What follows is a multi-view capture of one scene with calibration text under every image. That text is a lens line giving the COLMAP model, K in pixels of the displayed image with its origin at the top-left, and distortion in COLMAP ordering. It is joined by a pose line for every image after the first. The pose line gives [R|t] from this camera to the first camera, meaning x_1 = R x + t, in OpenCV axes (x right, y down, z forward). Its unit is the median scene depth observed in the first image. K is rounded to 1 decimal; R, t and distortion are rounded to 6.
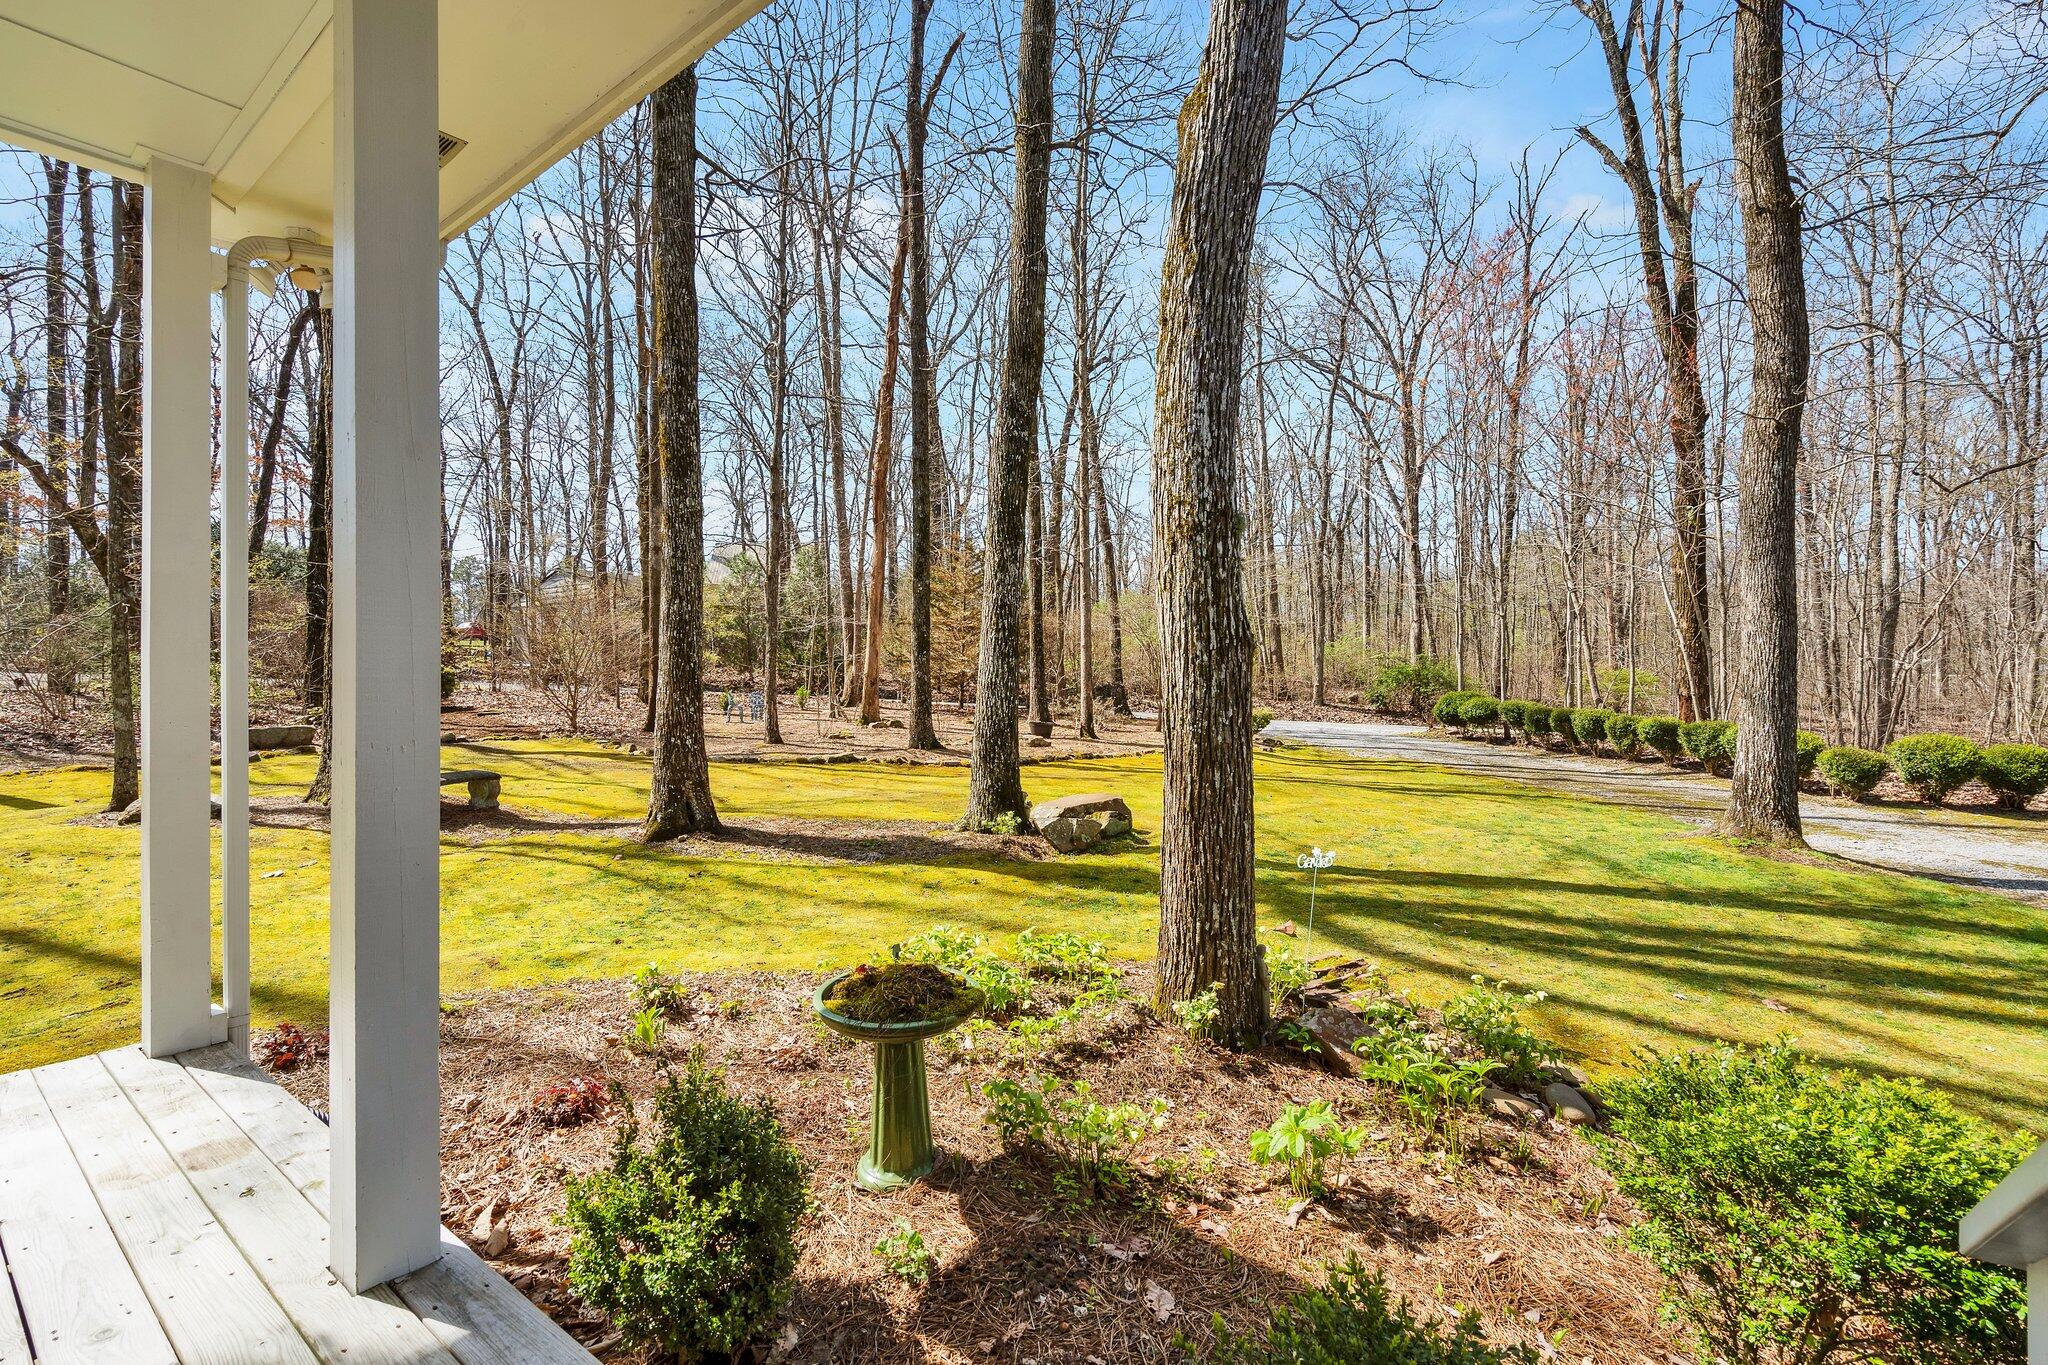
lens RADIAL K [[927.0, 0, 1016.7], [0, 927.0, 685.9], [0, 0, 1]] dist [-0.003764, 0.001573]
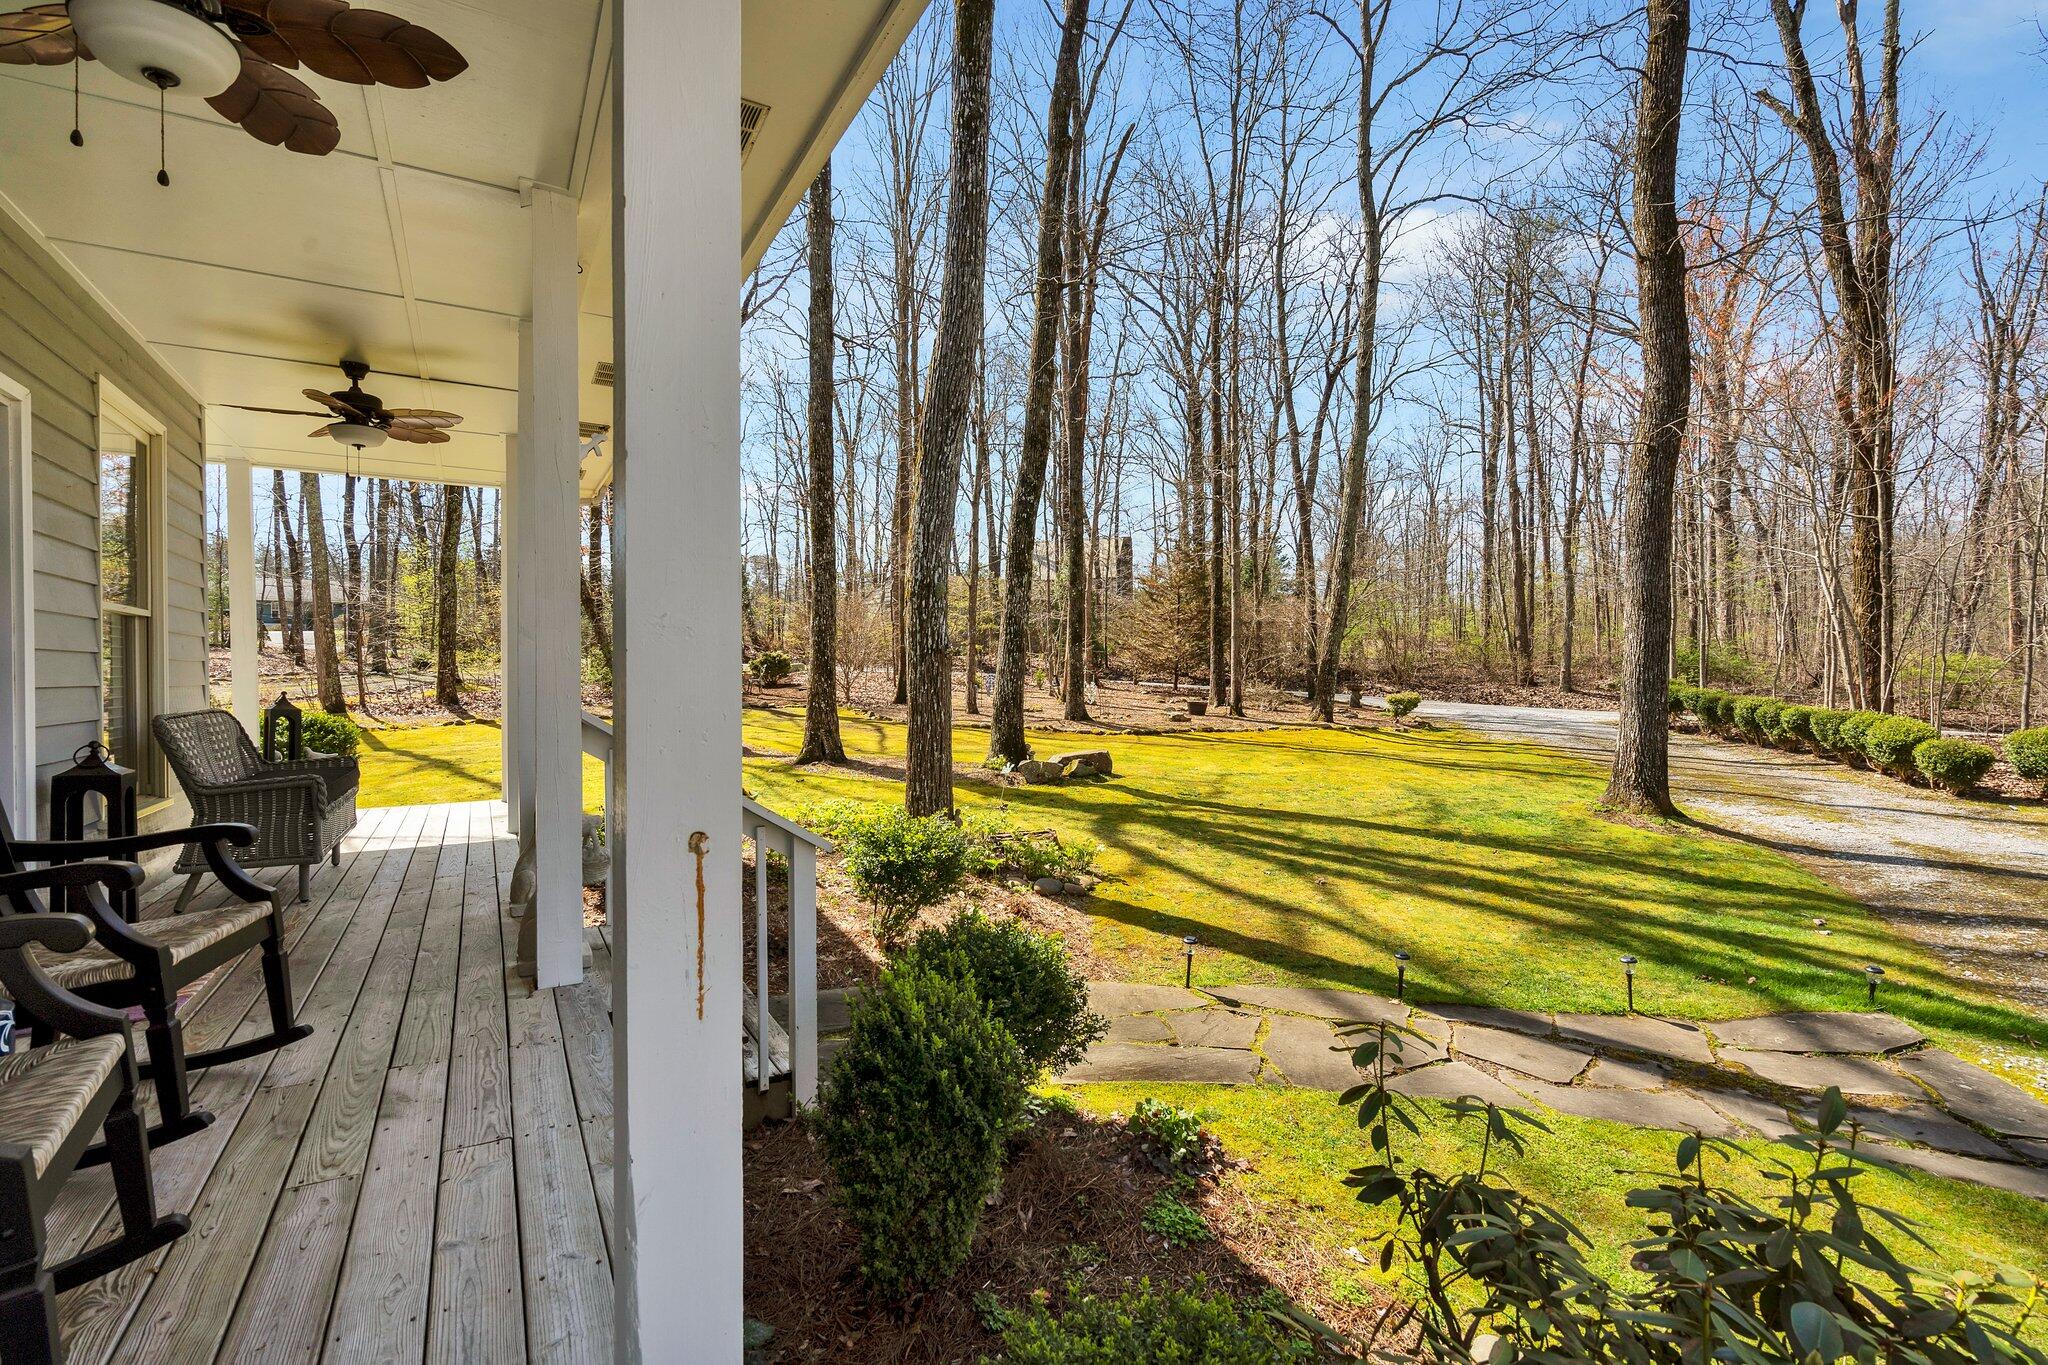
lens RADIAL K [[927.0, 0, 1032.5], [0, 927.0, 678.8], [0, 0, 1]] dist [-0.003764, 0.001573]
pose [[0.932153, 0.007657, -0.361983, 0.360173], [-0.003161, 0.999910, 0.013012, -0.005391], [0.362050, -0.010985, 0.932094, -0.239258]]
